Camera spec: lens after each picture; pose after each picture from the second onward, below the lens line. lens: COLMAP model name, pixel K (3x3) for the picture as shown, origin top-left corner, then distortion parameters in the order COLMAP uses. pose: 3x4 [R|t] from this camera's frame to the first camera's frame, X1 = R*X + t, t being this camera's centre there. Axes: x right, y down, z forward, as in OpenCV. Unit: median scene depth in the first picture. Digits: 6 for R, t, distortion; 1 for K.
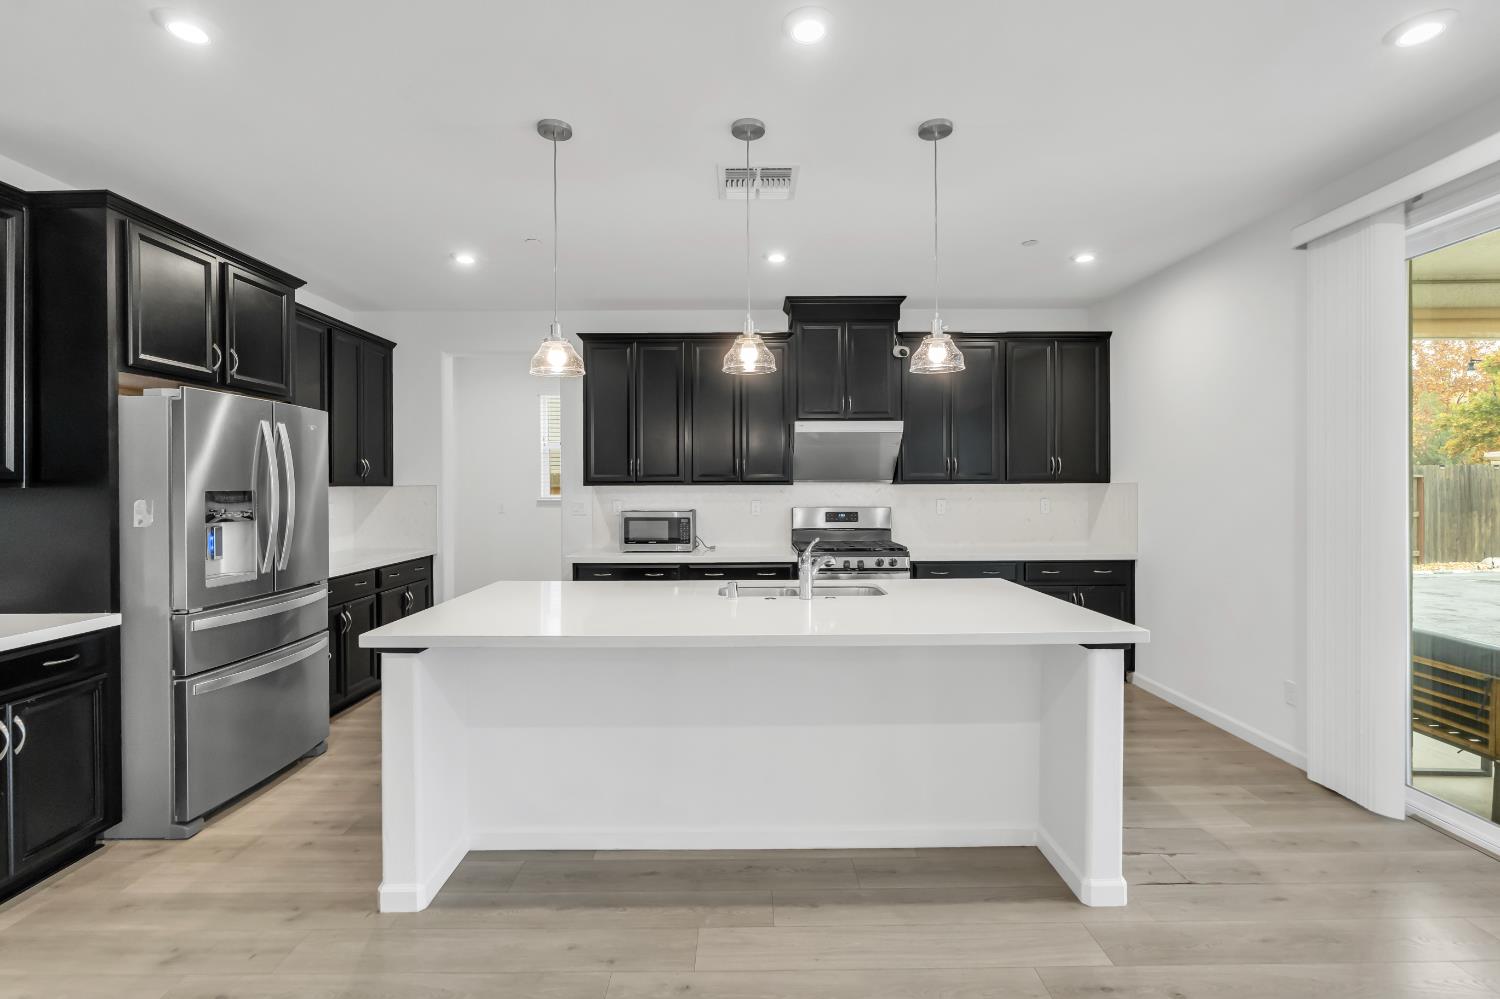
lens RADIAL K [[678.0, 0, 751.4], [0, 678.0, 485.9], [0, 0, 1]] dist [-0.004220, 0.000147]
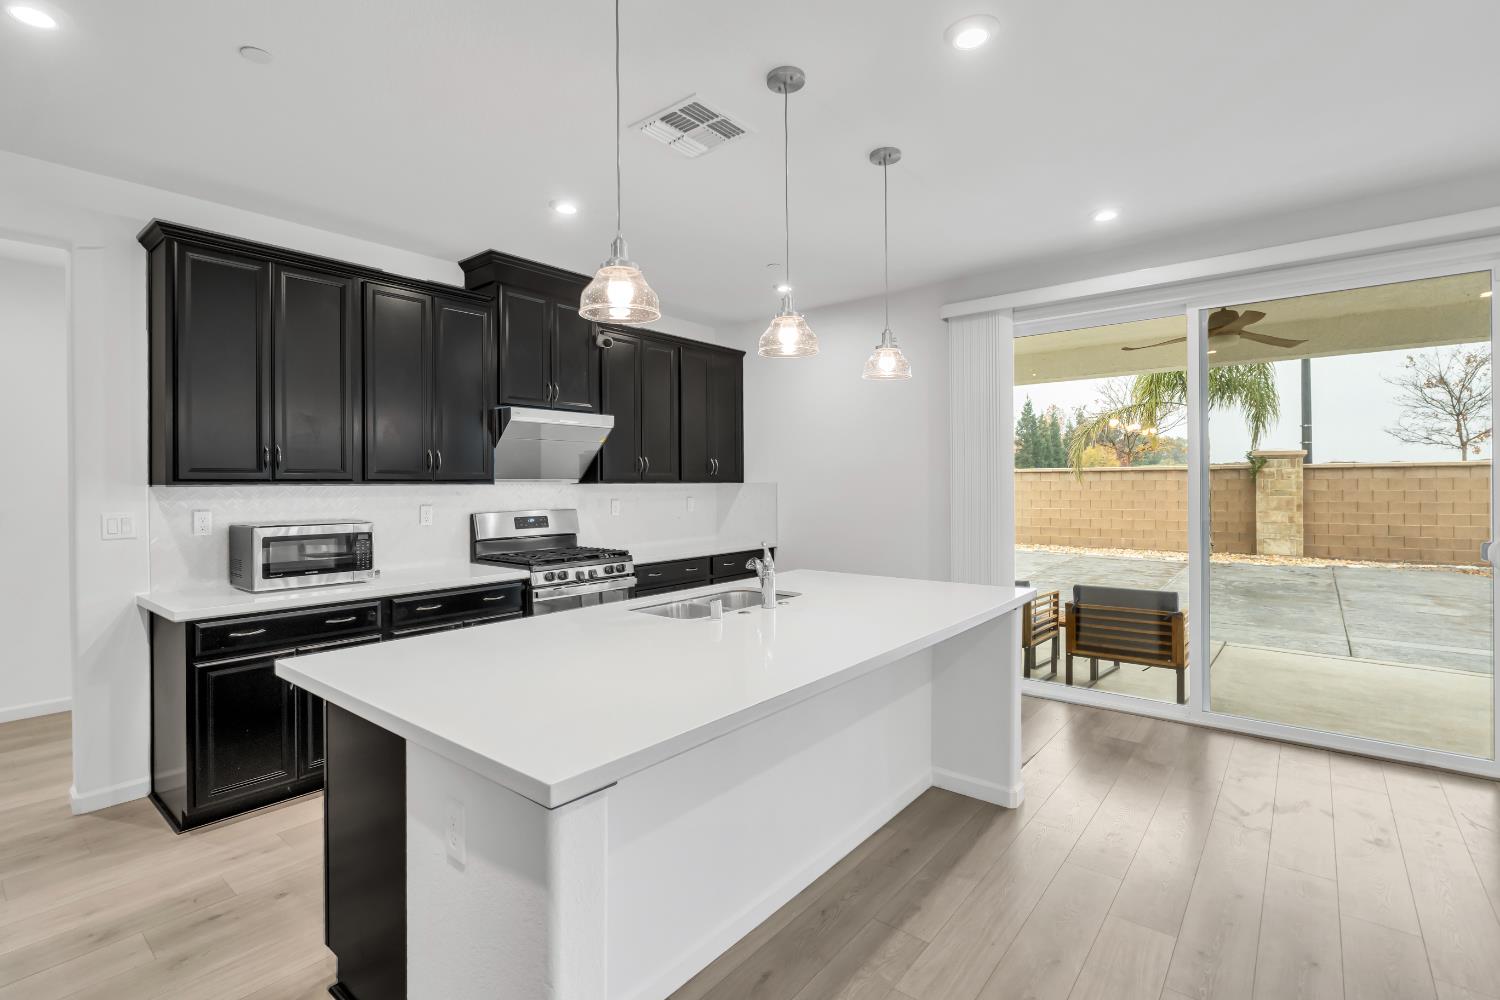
lens RADIAL K [[692.6, 0, 745.5], [0, 692.6, 479.3], [0, 0, 1]] dist [-0.010230, -0.000100]
pose [[0.640459, 0.005219, 0.767974, -0.632647], [0.005210, 0.999924, -0.011140, 0.004734], [-0.767974, 0.011136, 0.640384, 0.408409]]
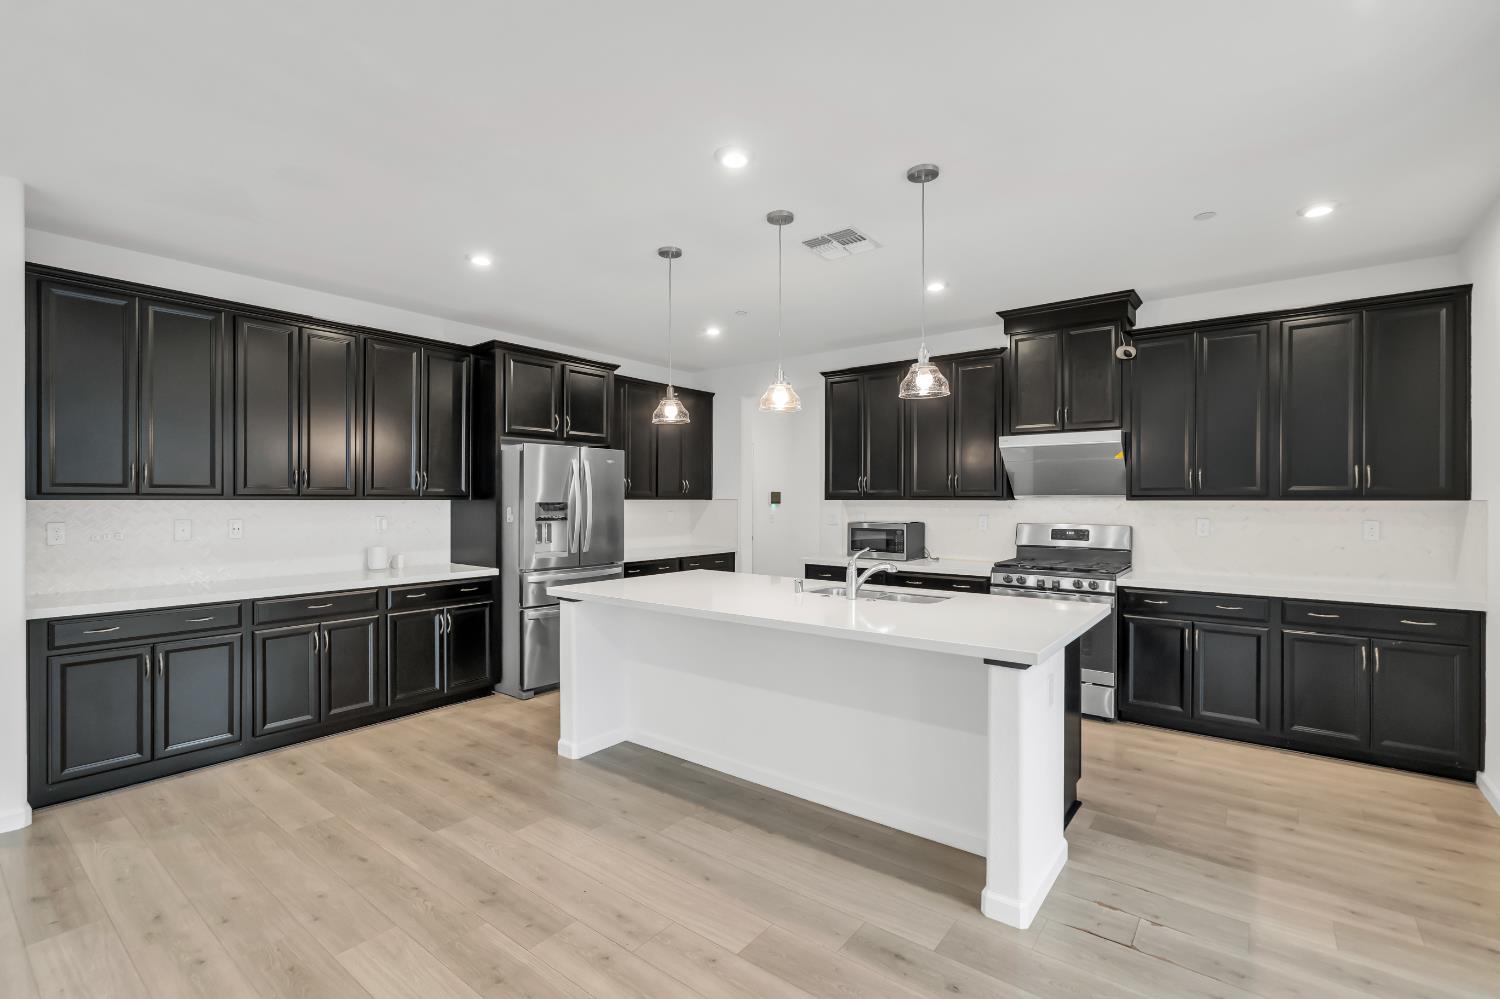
lens RADIAL K [[675.0, 0, 750.0], [0, 675.0, 499.5], [0, 0, 1]] dist [-0.003079, 0.000563]
pose [[0.784605, 0.005198, -0.619974, 0.635470], [-0.004645, 0.999986, 0.002505, -0.005711], [0.619978, 0.000914, 0.784619, -0.013486]]
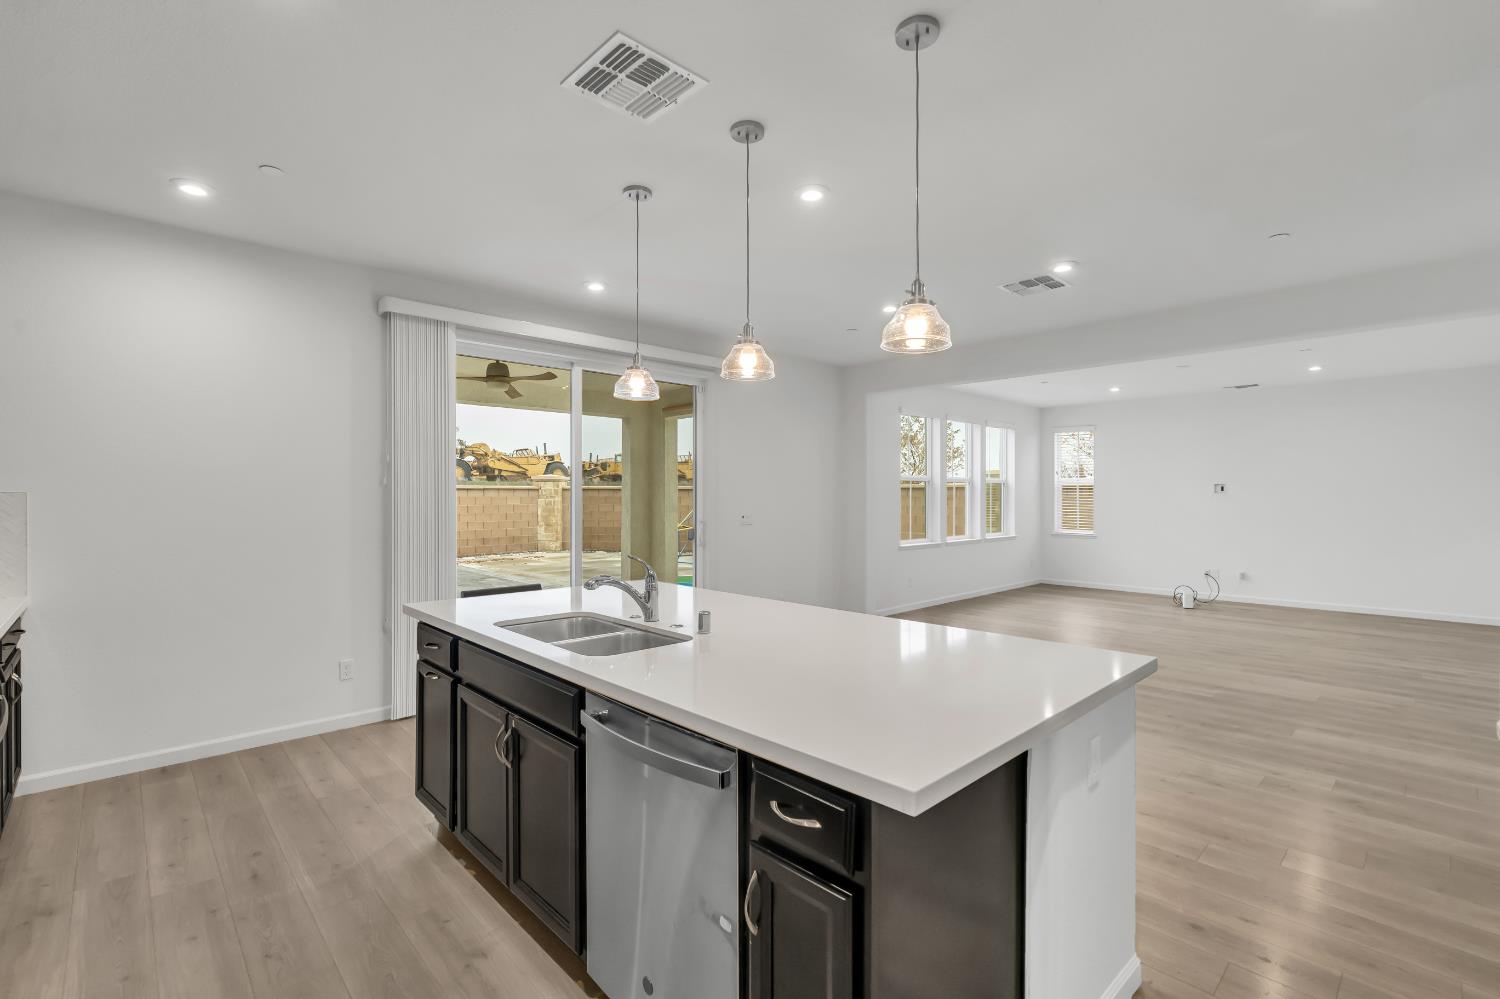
lens RADIAL K [[679.1, 0, 749.7], [0, 679.1, 506.9], [0, 0, 1]] dist [-0.003136, 0.000070]
pose [[-0.678492, -0.002889, 0.734602, -0.641007], [0.003223, 0.999971, 0.006909, 0.011885], [-0.734601, 0.007055, -0.678463, 1.457207]]
